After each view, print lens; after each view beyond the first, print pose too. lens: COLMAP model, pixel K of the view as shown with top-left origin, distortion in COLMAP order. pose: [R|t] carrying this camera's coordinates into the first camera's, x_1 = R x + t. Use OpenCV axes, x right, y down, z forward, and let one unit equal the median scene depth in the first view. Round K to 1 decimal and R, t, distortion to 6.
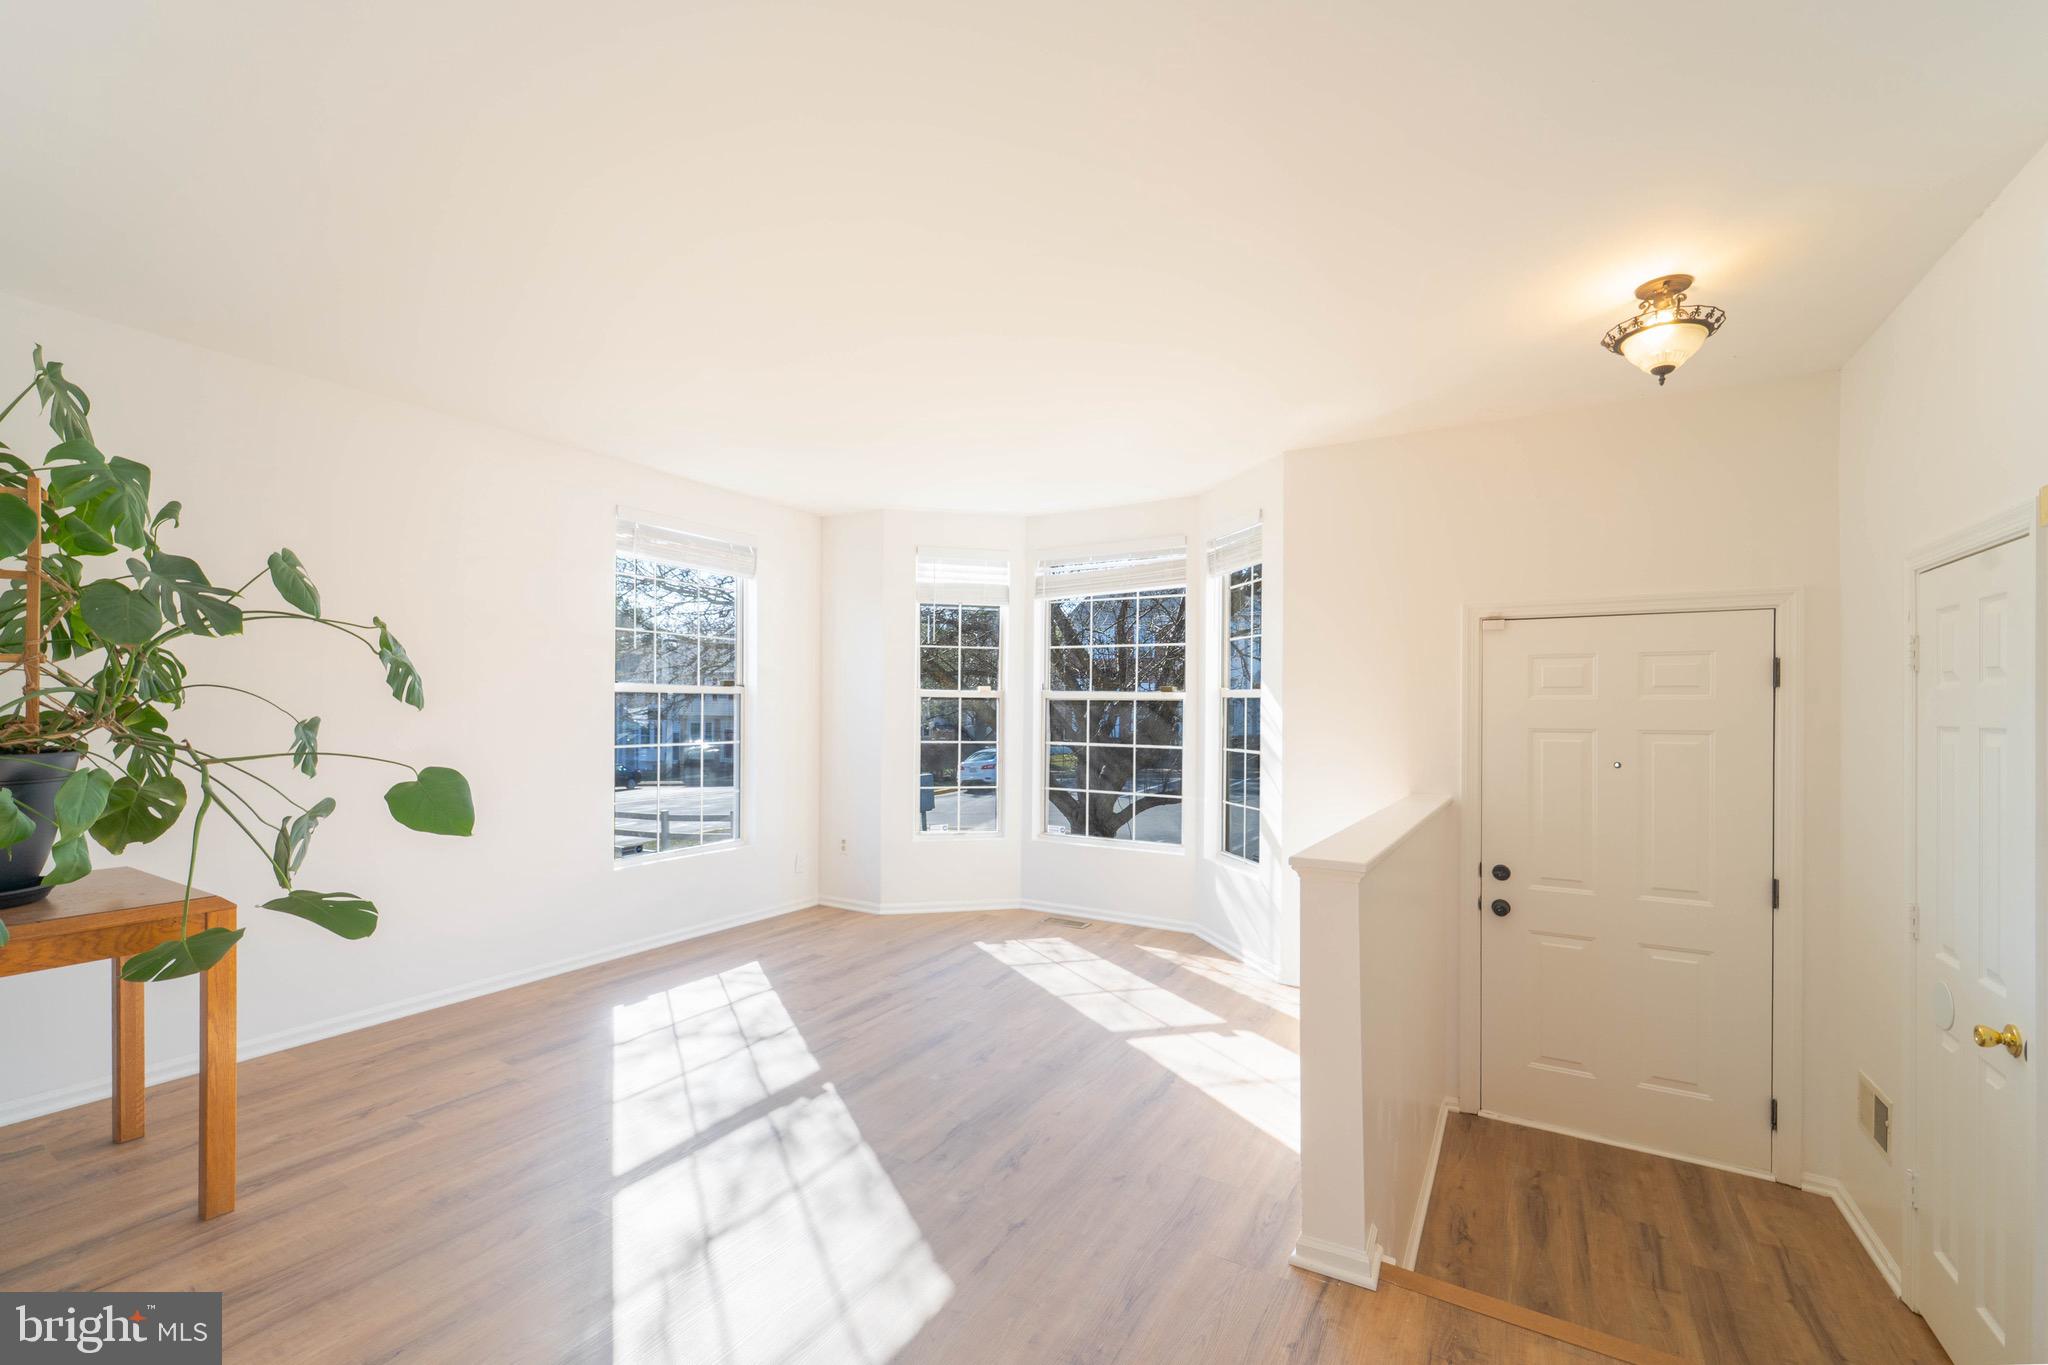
lens RADIAL K [[844.2, 0, 1024.0], [0, 844.2, 682.5], [0, 0, 1]] dist [-0.001065, -0.000034]
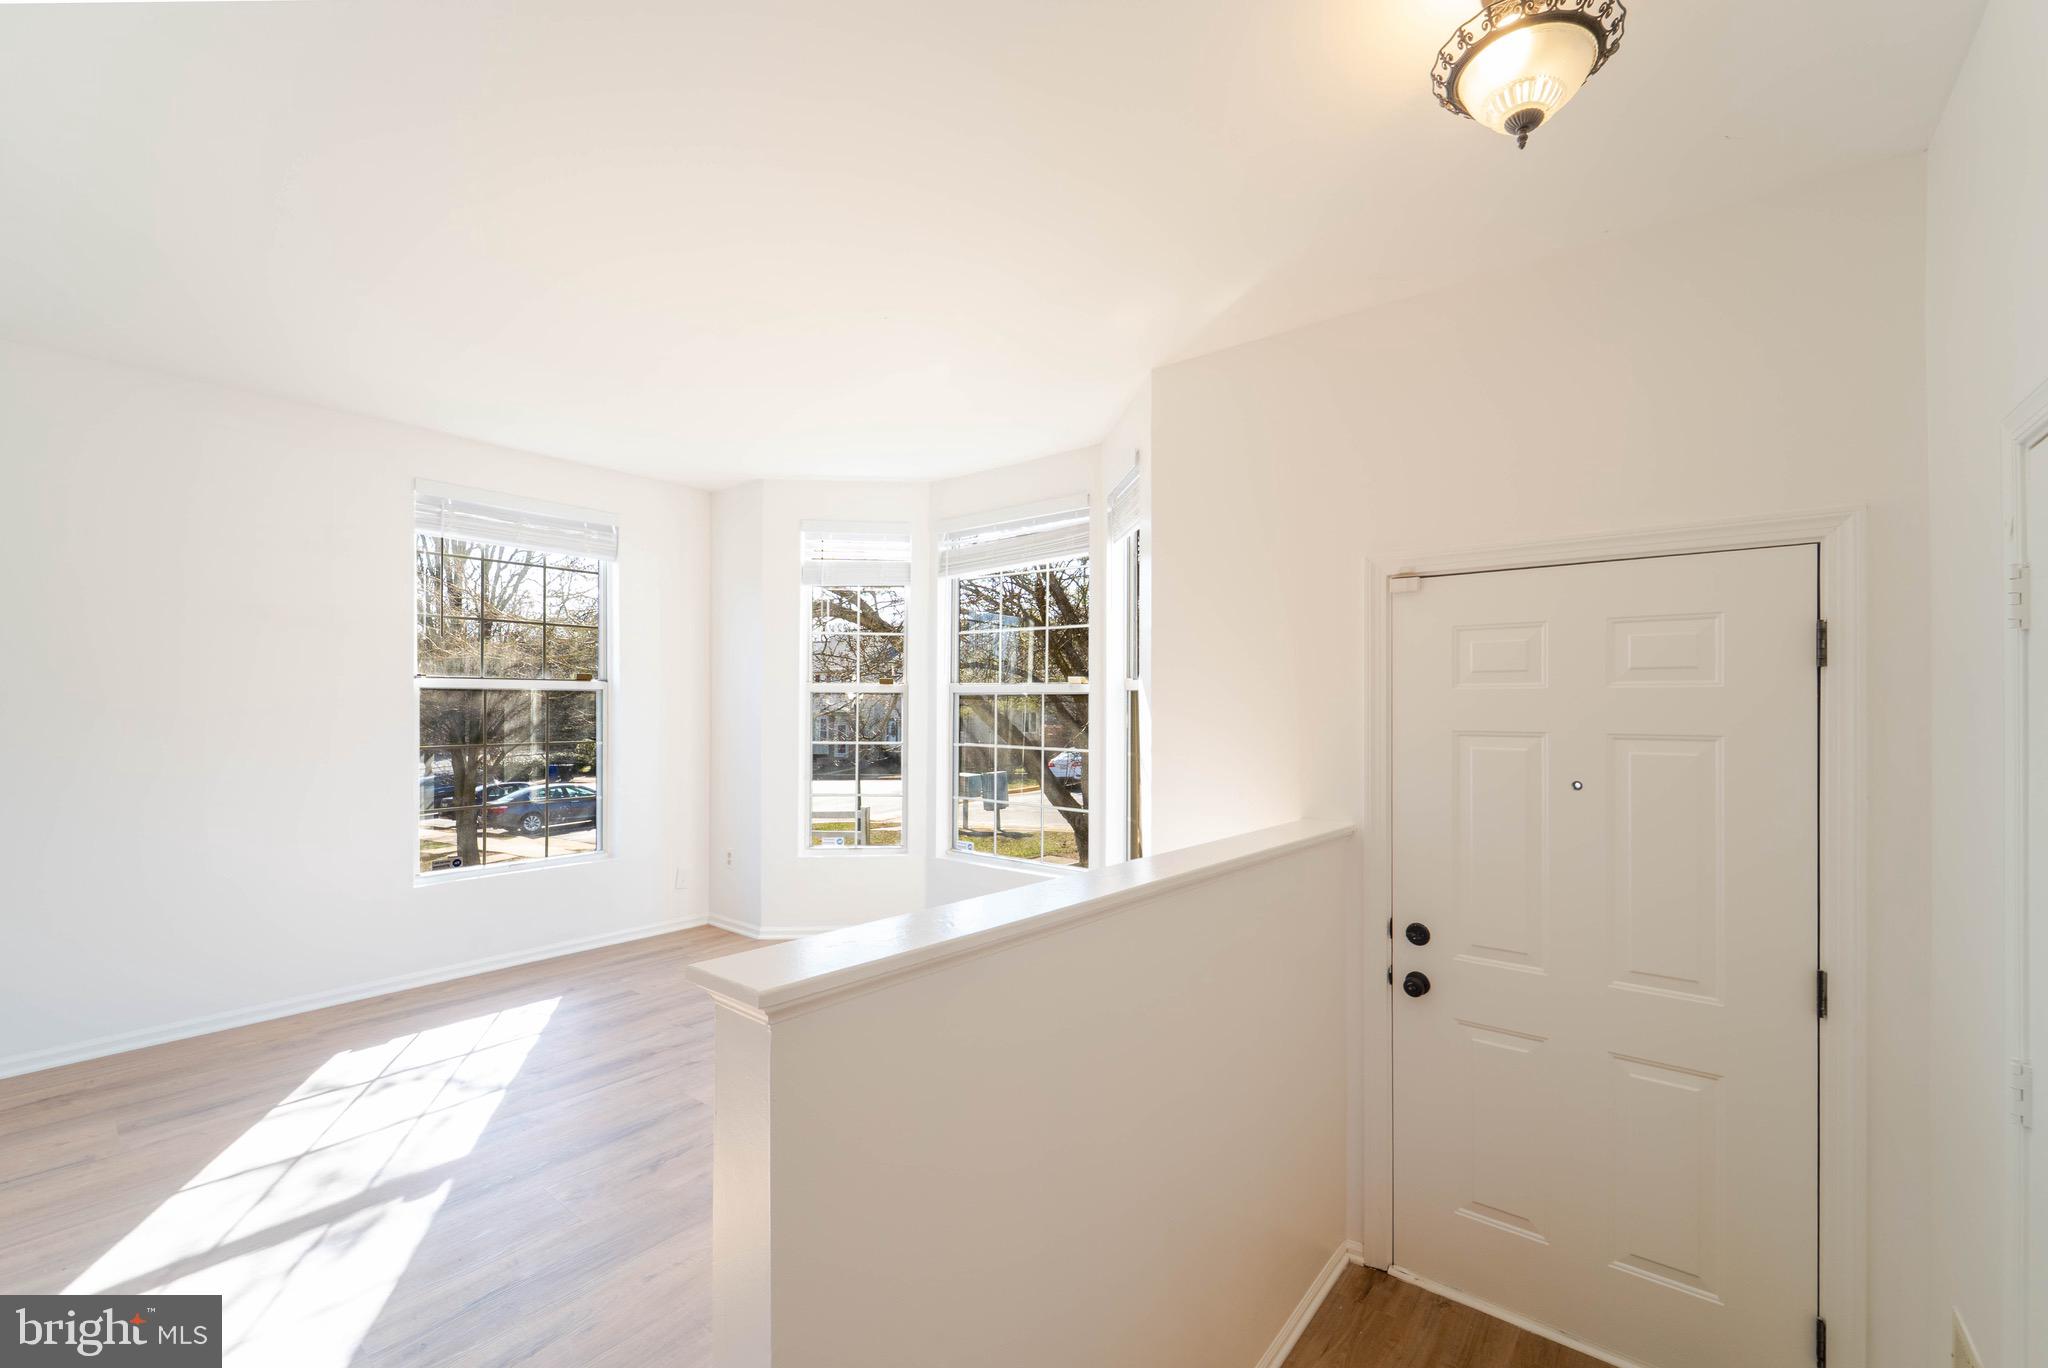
lens RADIAL K [[843.9, 0, 1015.3], [0, 843.9, 679.8], [0, 0, 1]] dist [0.000896, -0.000426]
pose [[0.990622, -0.007201, -0.136439, 0.323605], [0.007330, 0.999973, 0.000440, 0.008846], [0.136432, -0.001436, 0.990648, 0.247825]]
